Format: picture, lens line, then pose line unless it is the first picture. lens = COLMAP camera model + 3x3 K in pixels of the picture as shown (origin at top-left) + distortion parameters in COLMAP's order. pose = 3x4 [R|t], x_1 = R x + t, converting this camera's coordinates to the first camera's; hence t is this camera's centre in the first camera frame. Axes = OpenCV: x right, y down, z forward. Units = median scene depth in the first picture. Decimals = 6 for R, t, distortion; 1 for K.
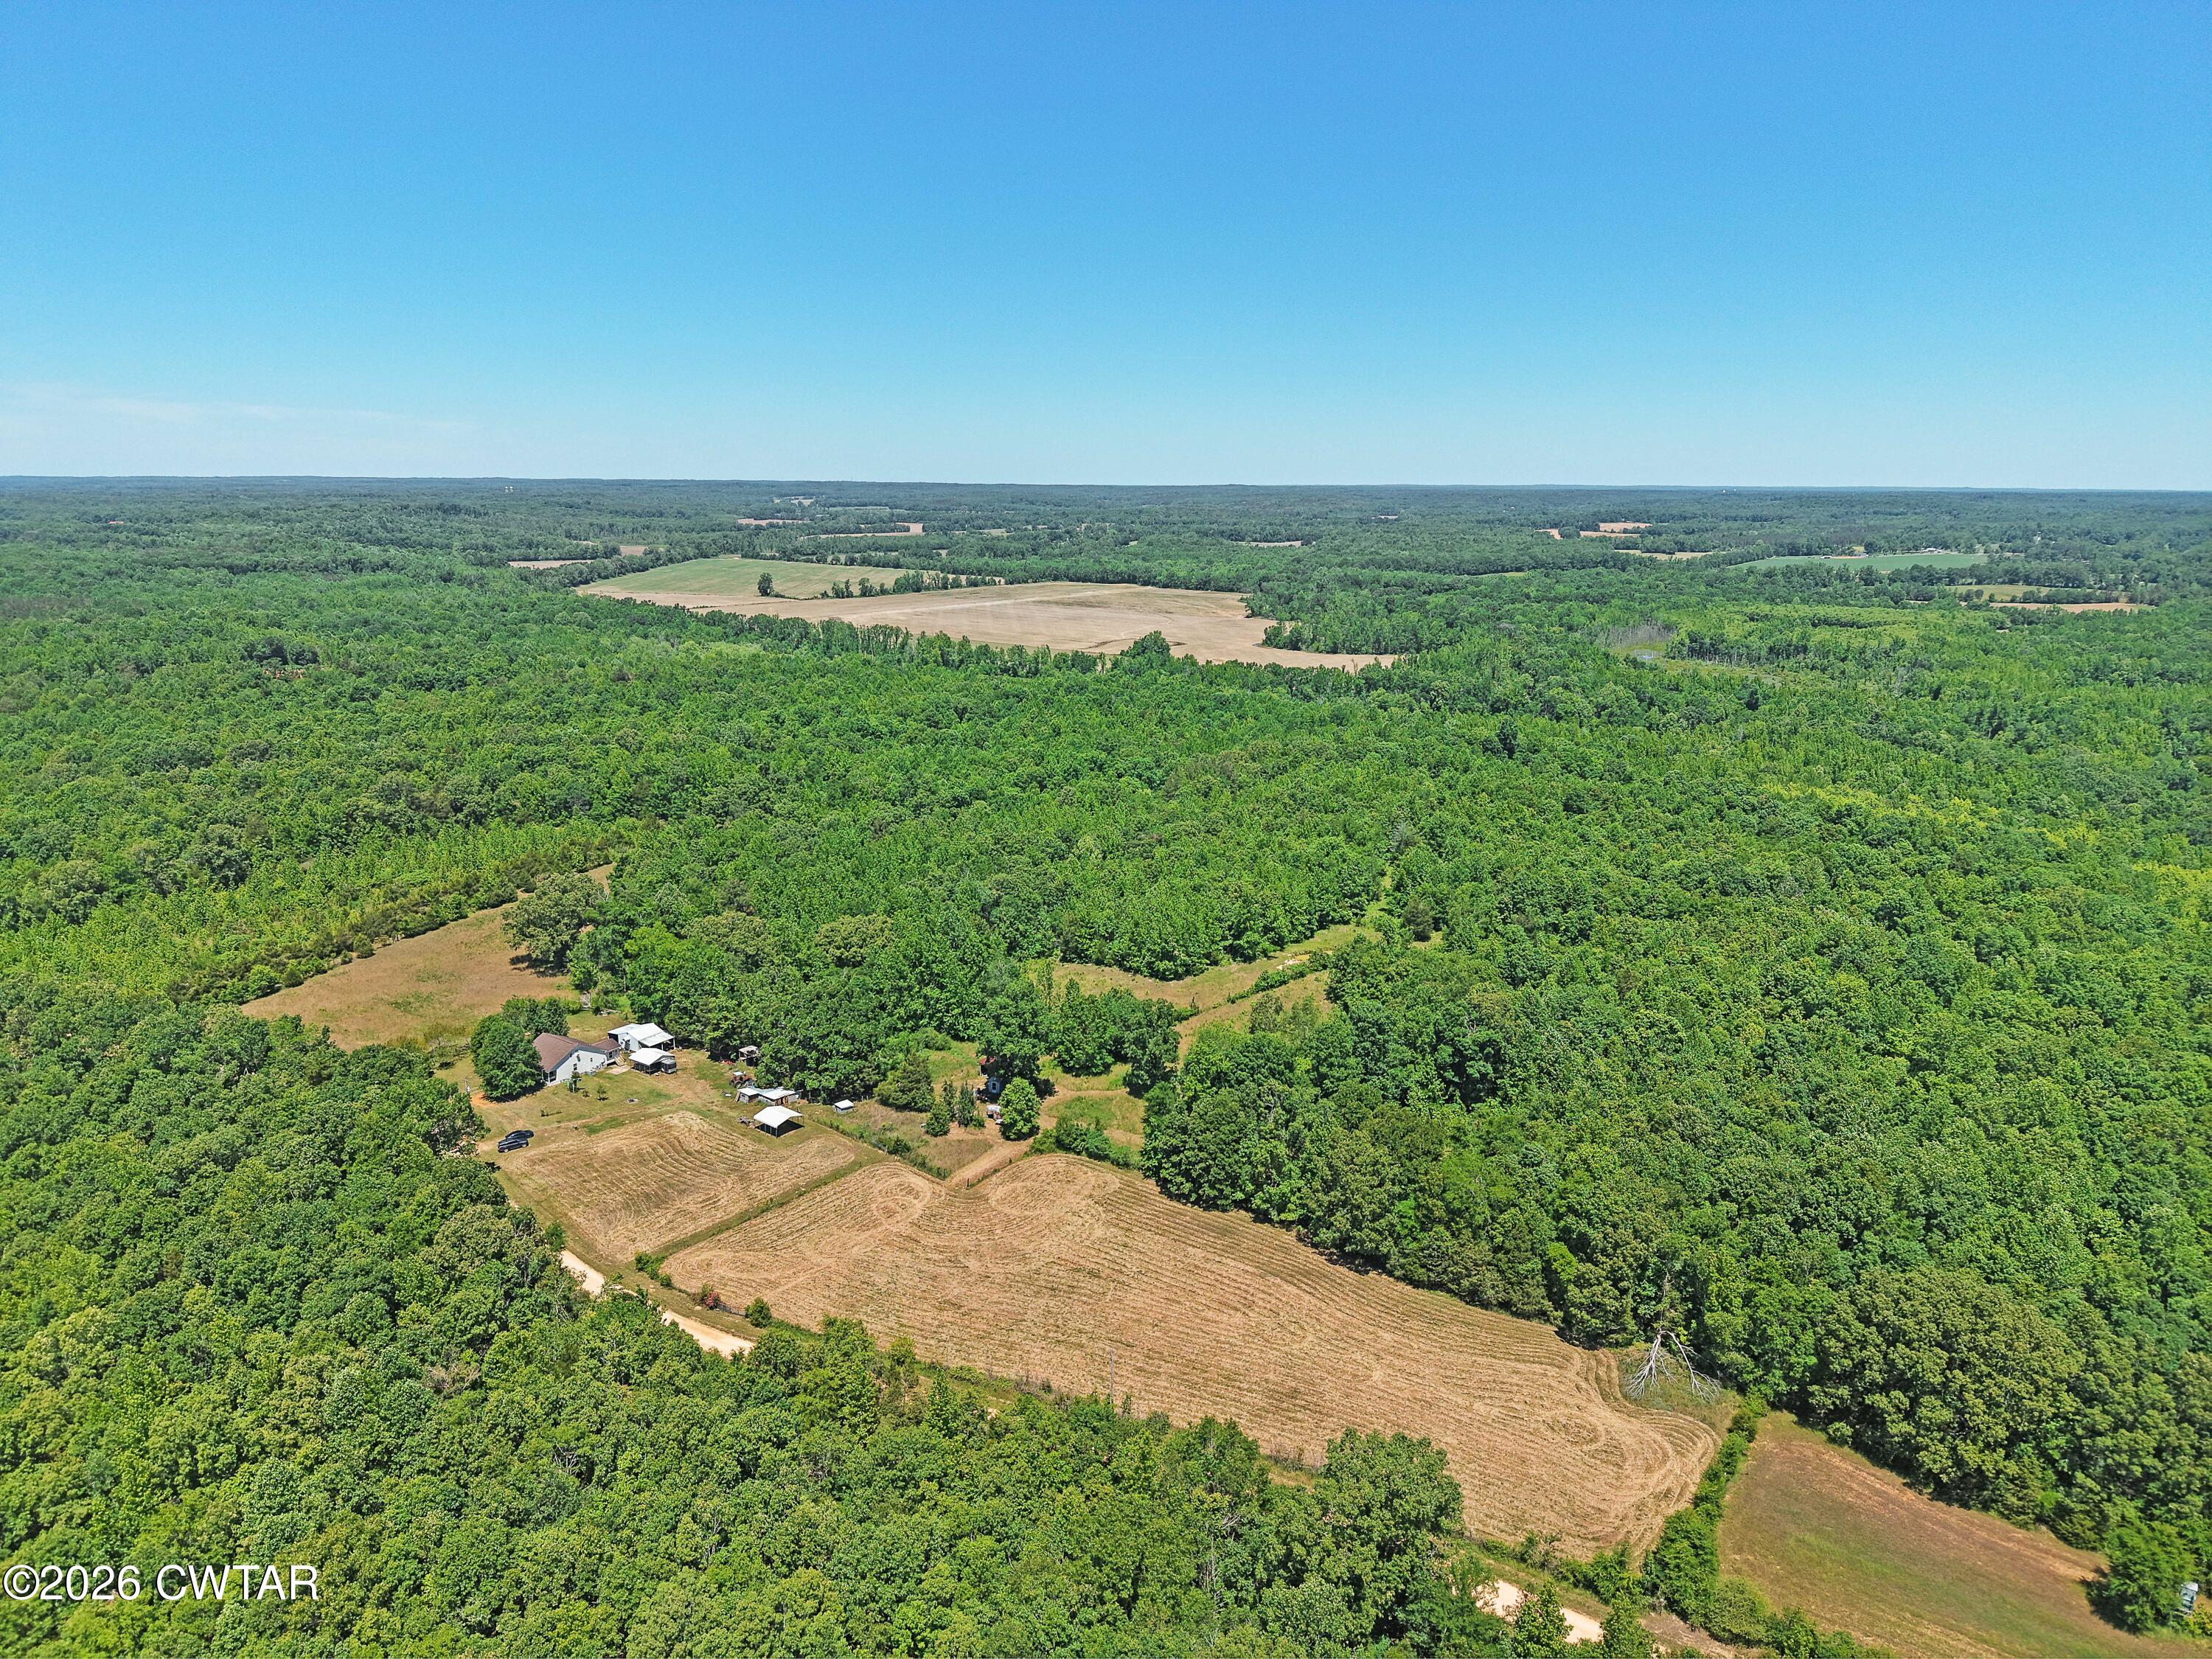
lens RADIAL K [[1549.2, 0, 1102.6], [0, 1549.2, 821.2], [0, 0, 1]] dist [-0.008967, -0.016501]
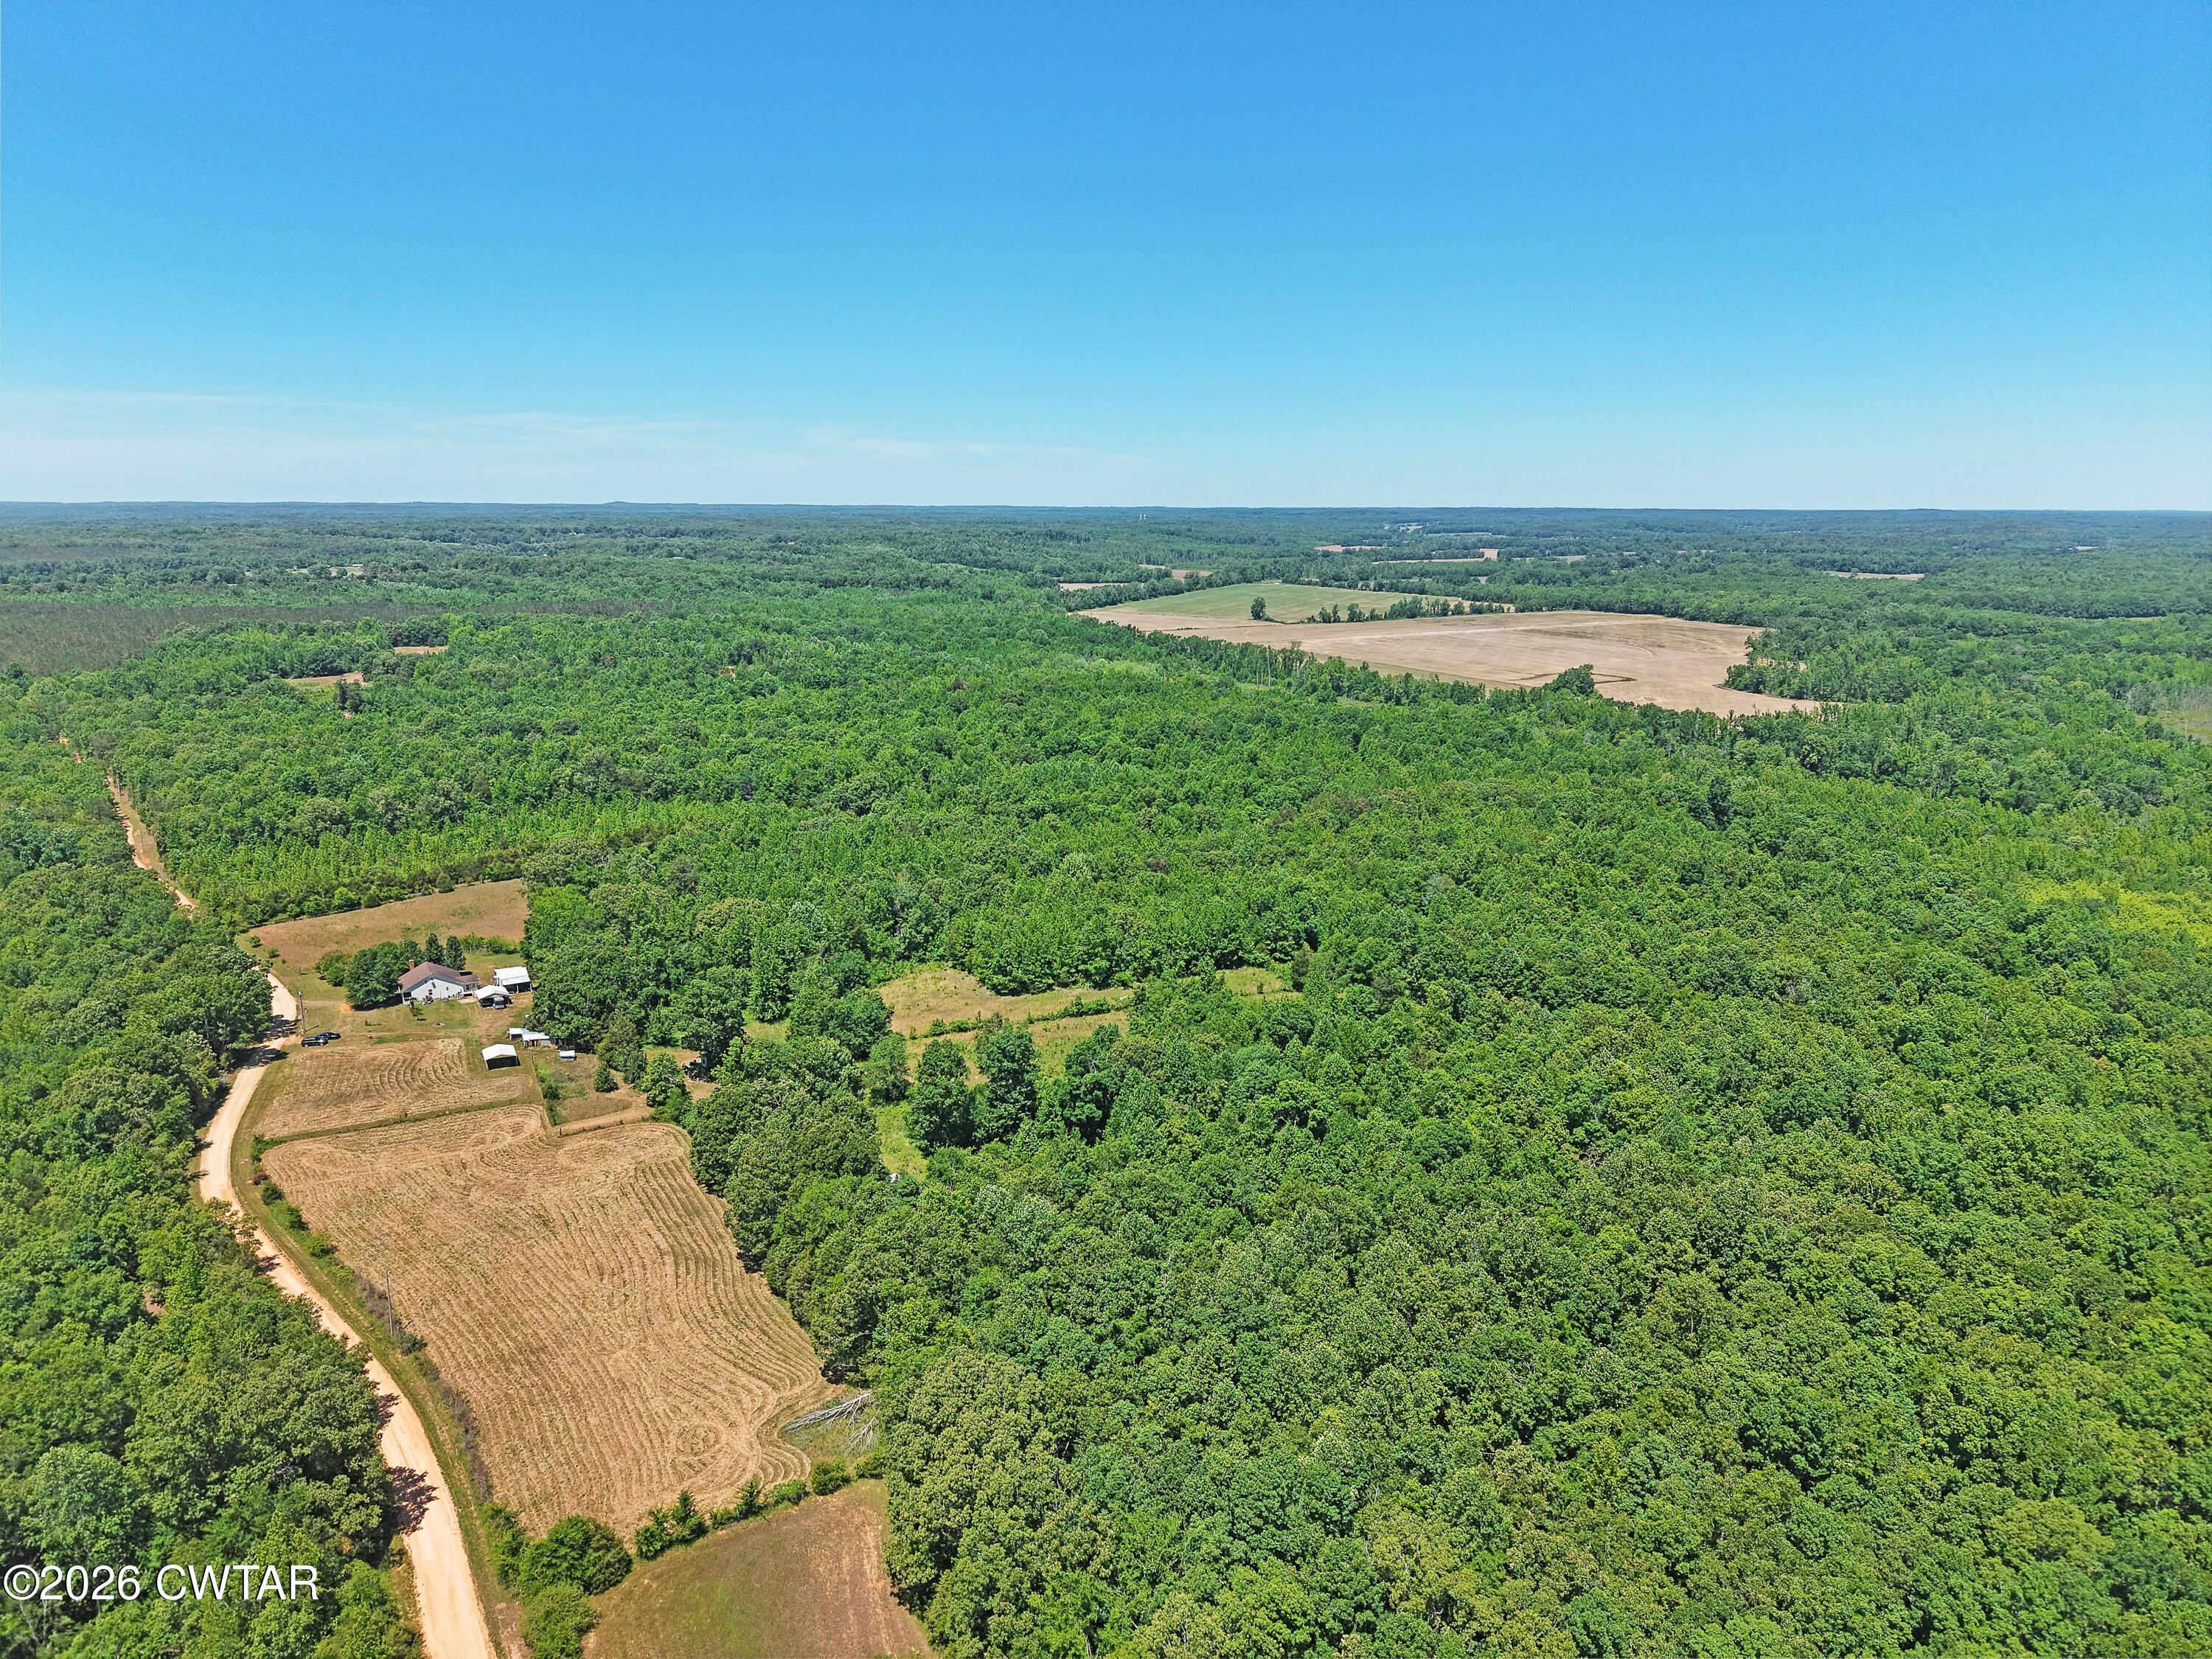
lens RADIAL K [[1549.2, 0, 1101.3], [0, 1549.2, 839.3], [0, 0, 1]] dist [-0.008967, -0.016501]
pose [[0.889678, 0.084135, -0.448770, 0.161929], [-0.087171, 0.996096, 0.013931, -0.005176], [0.448190, 0.026726, 0.893539, 0.039604]]
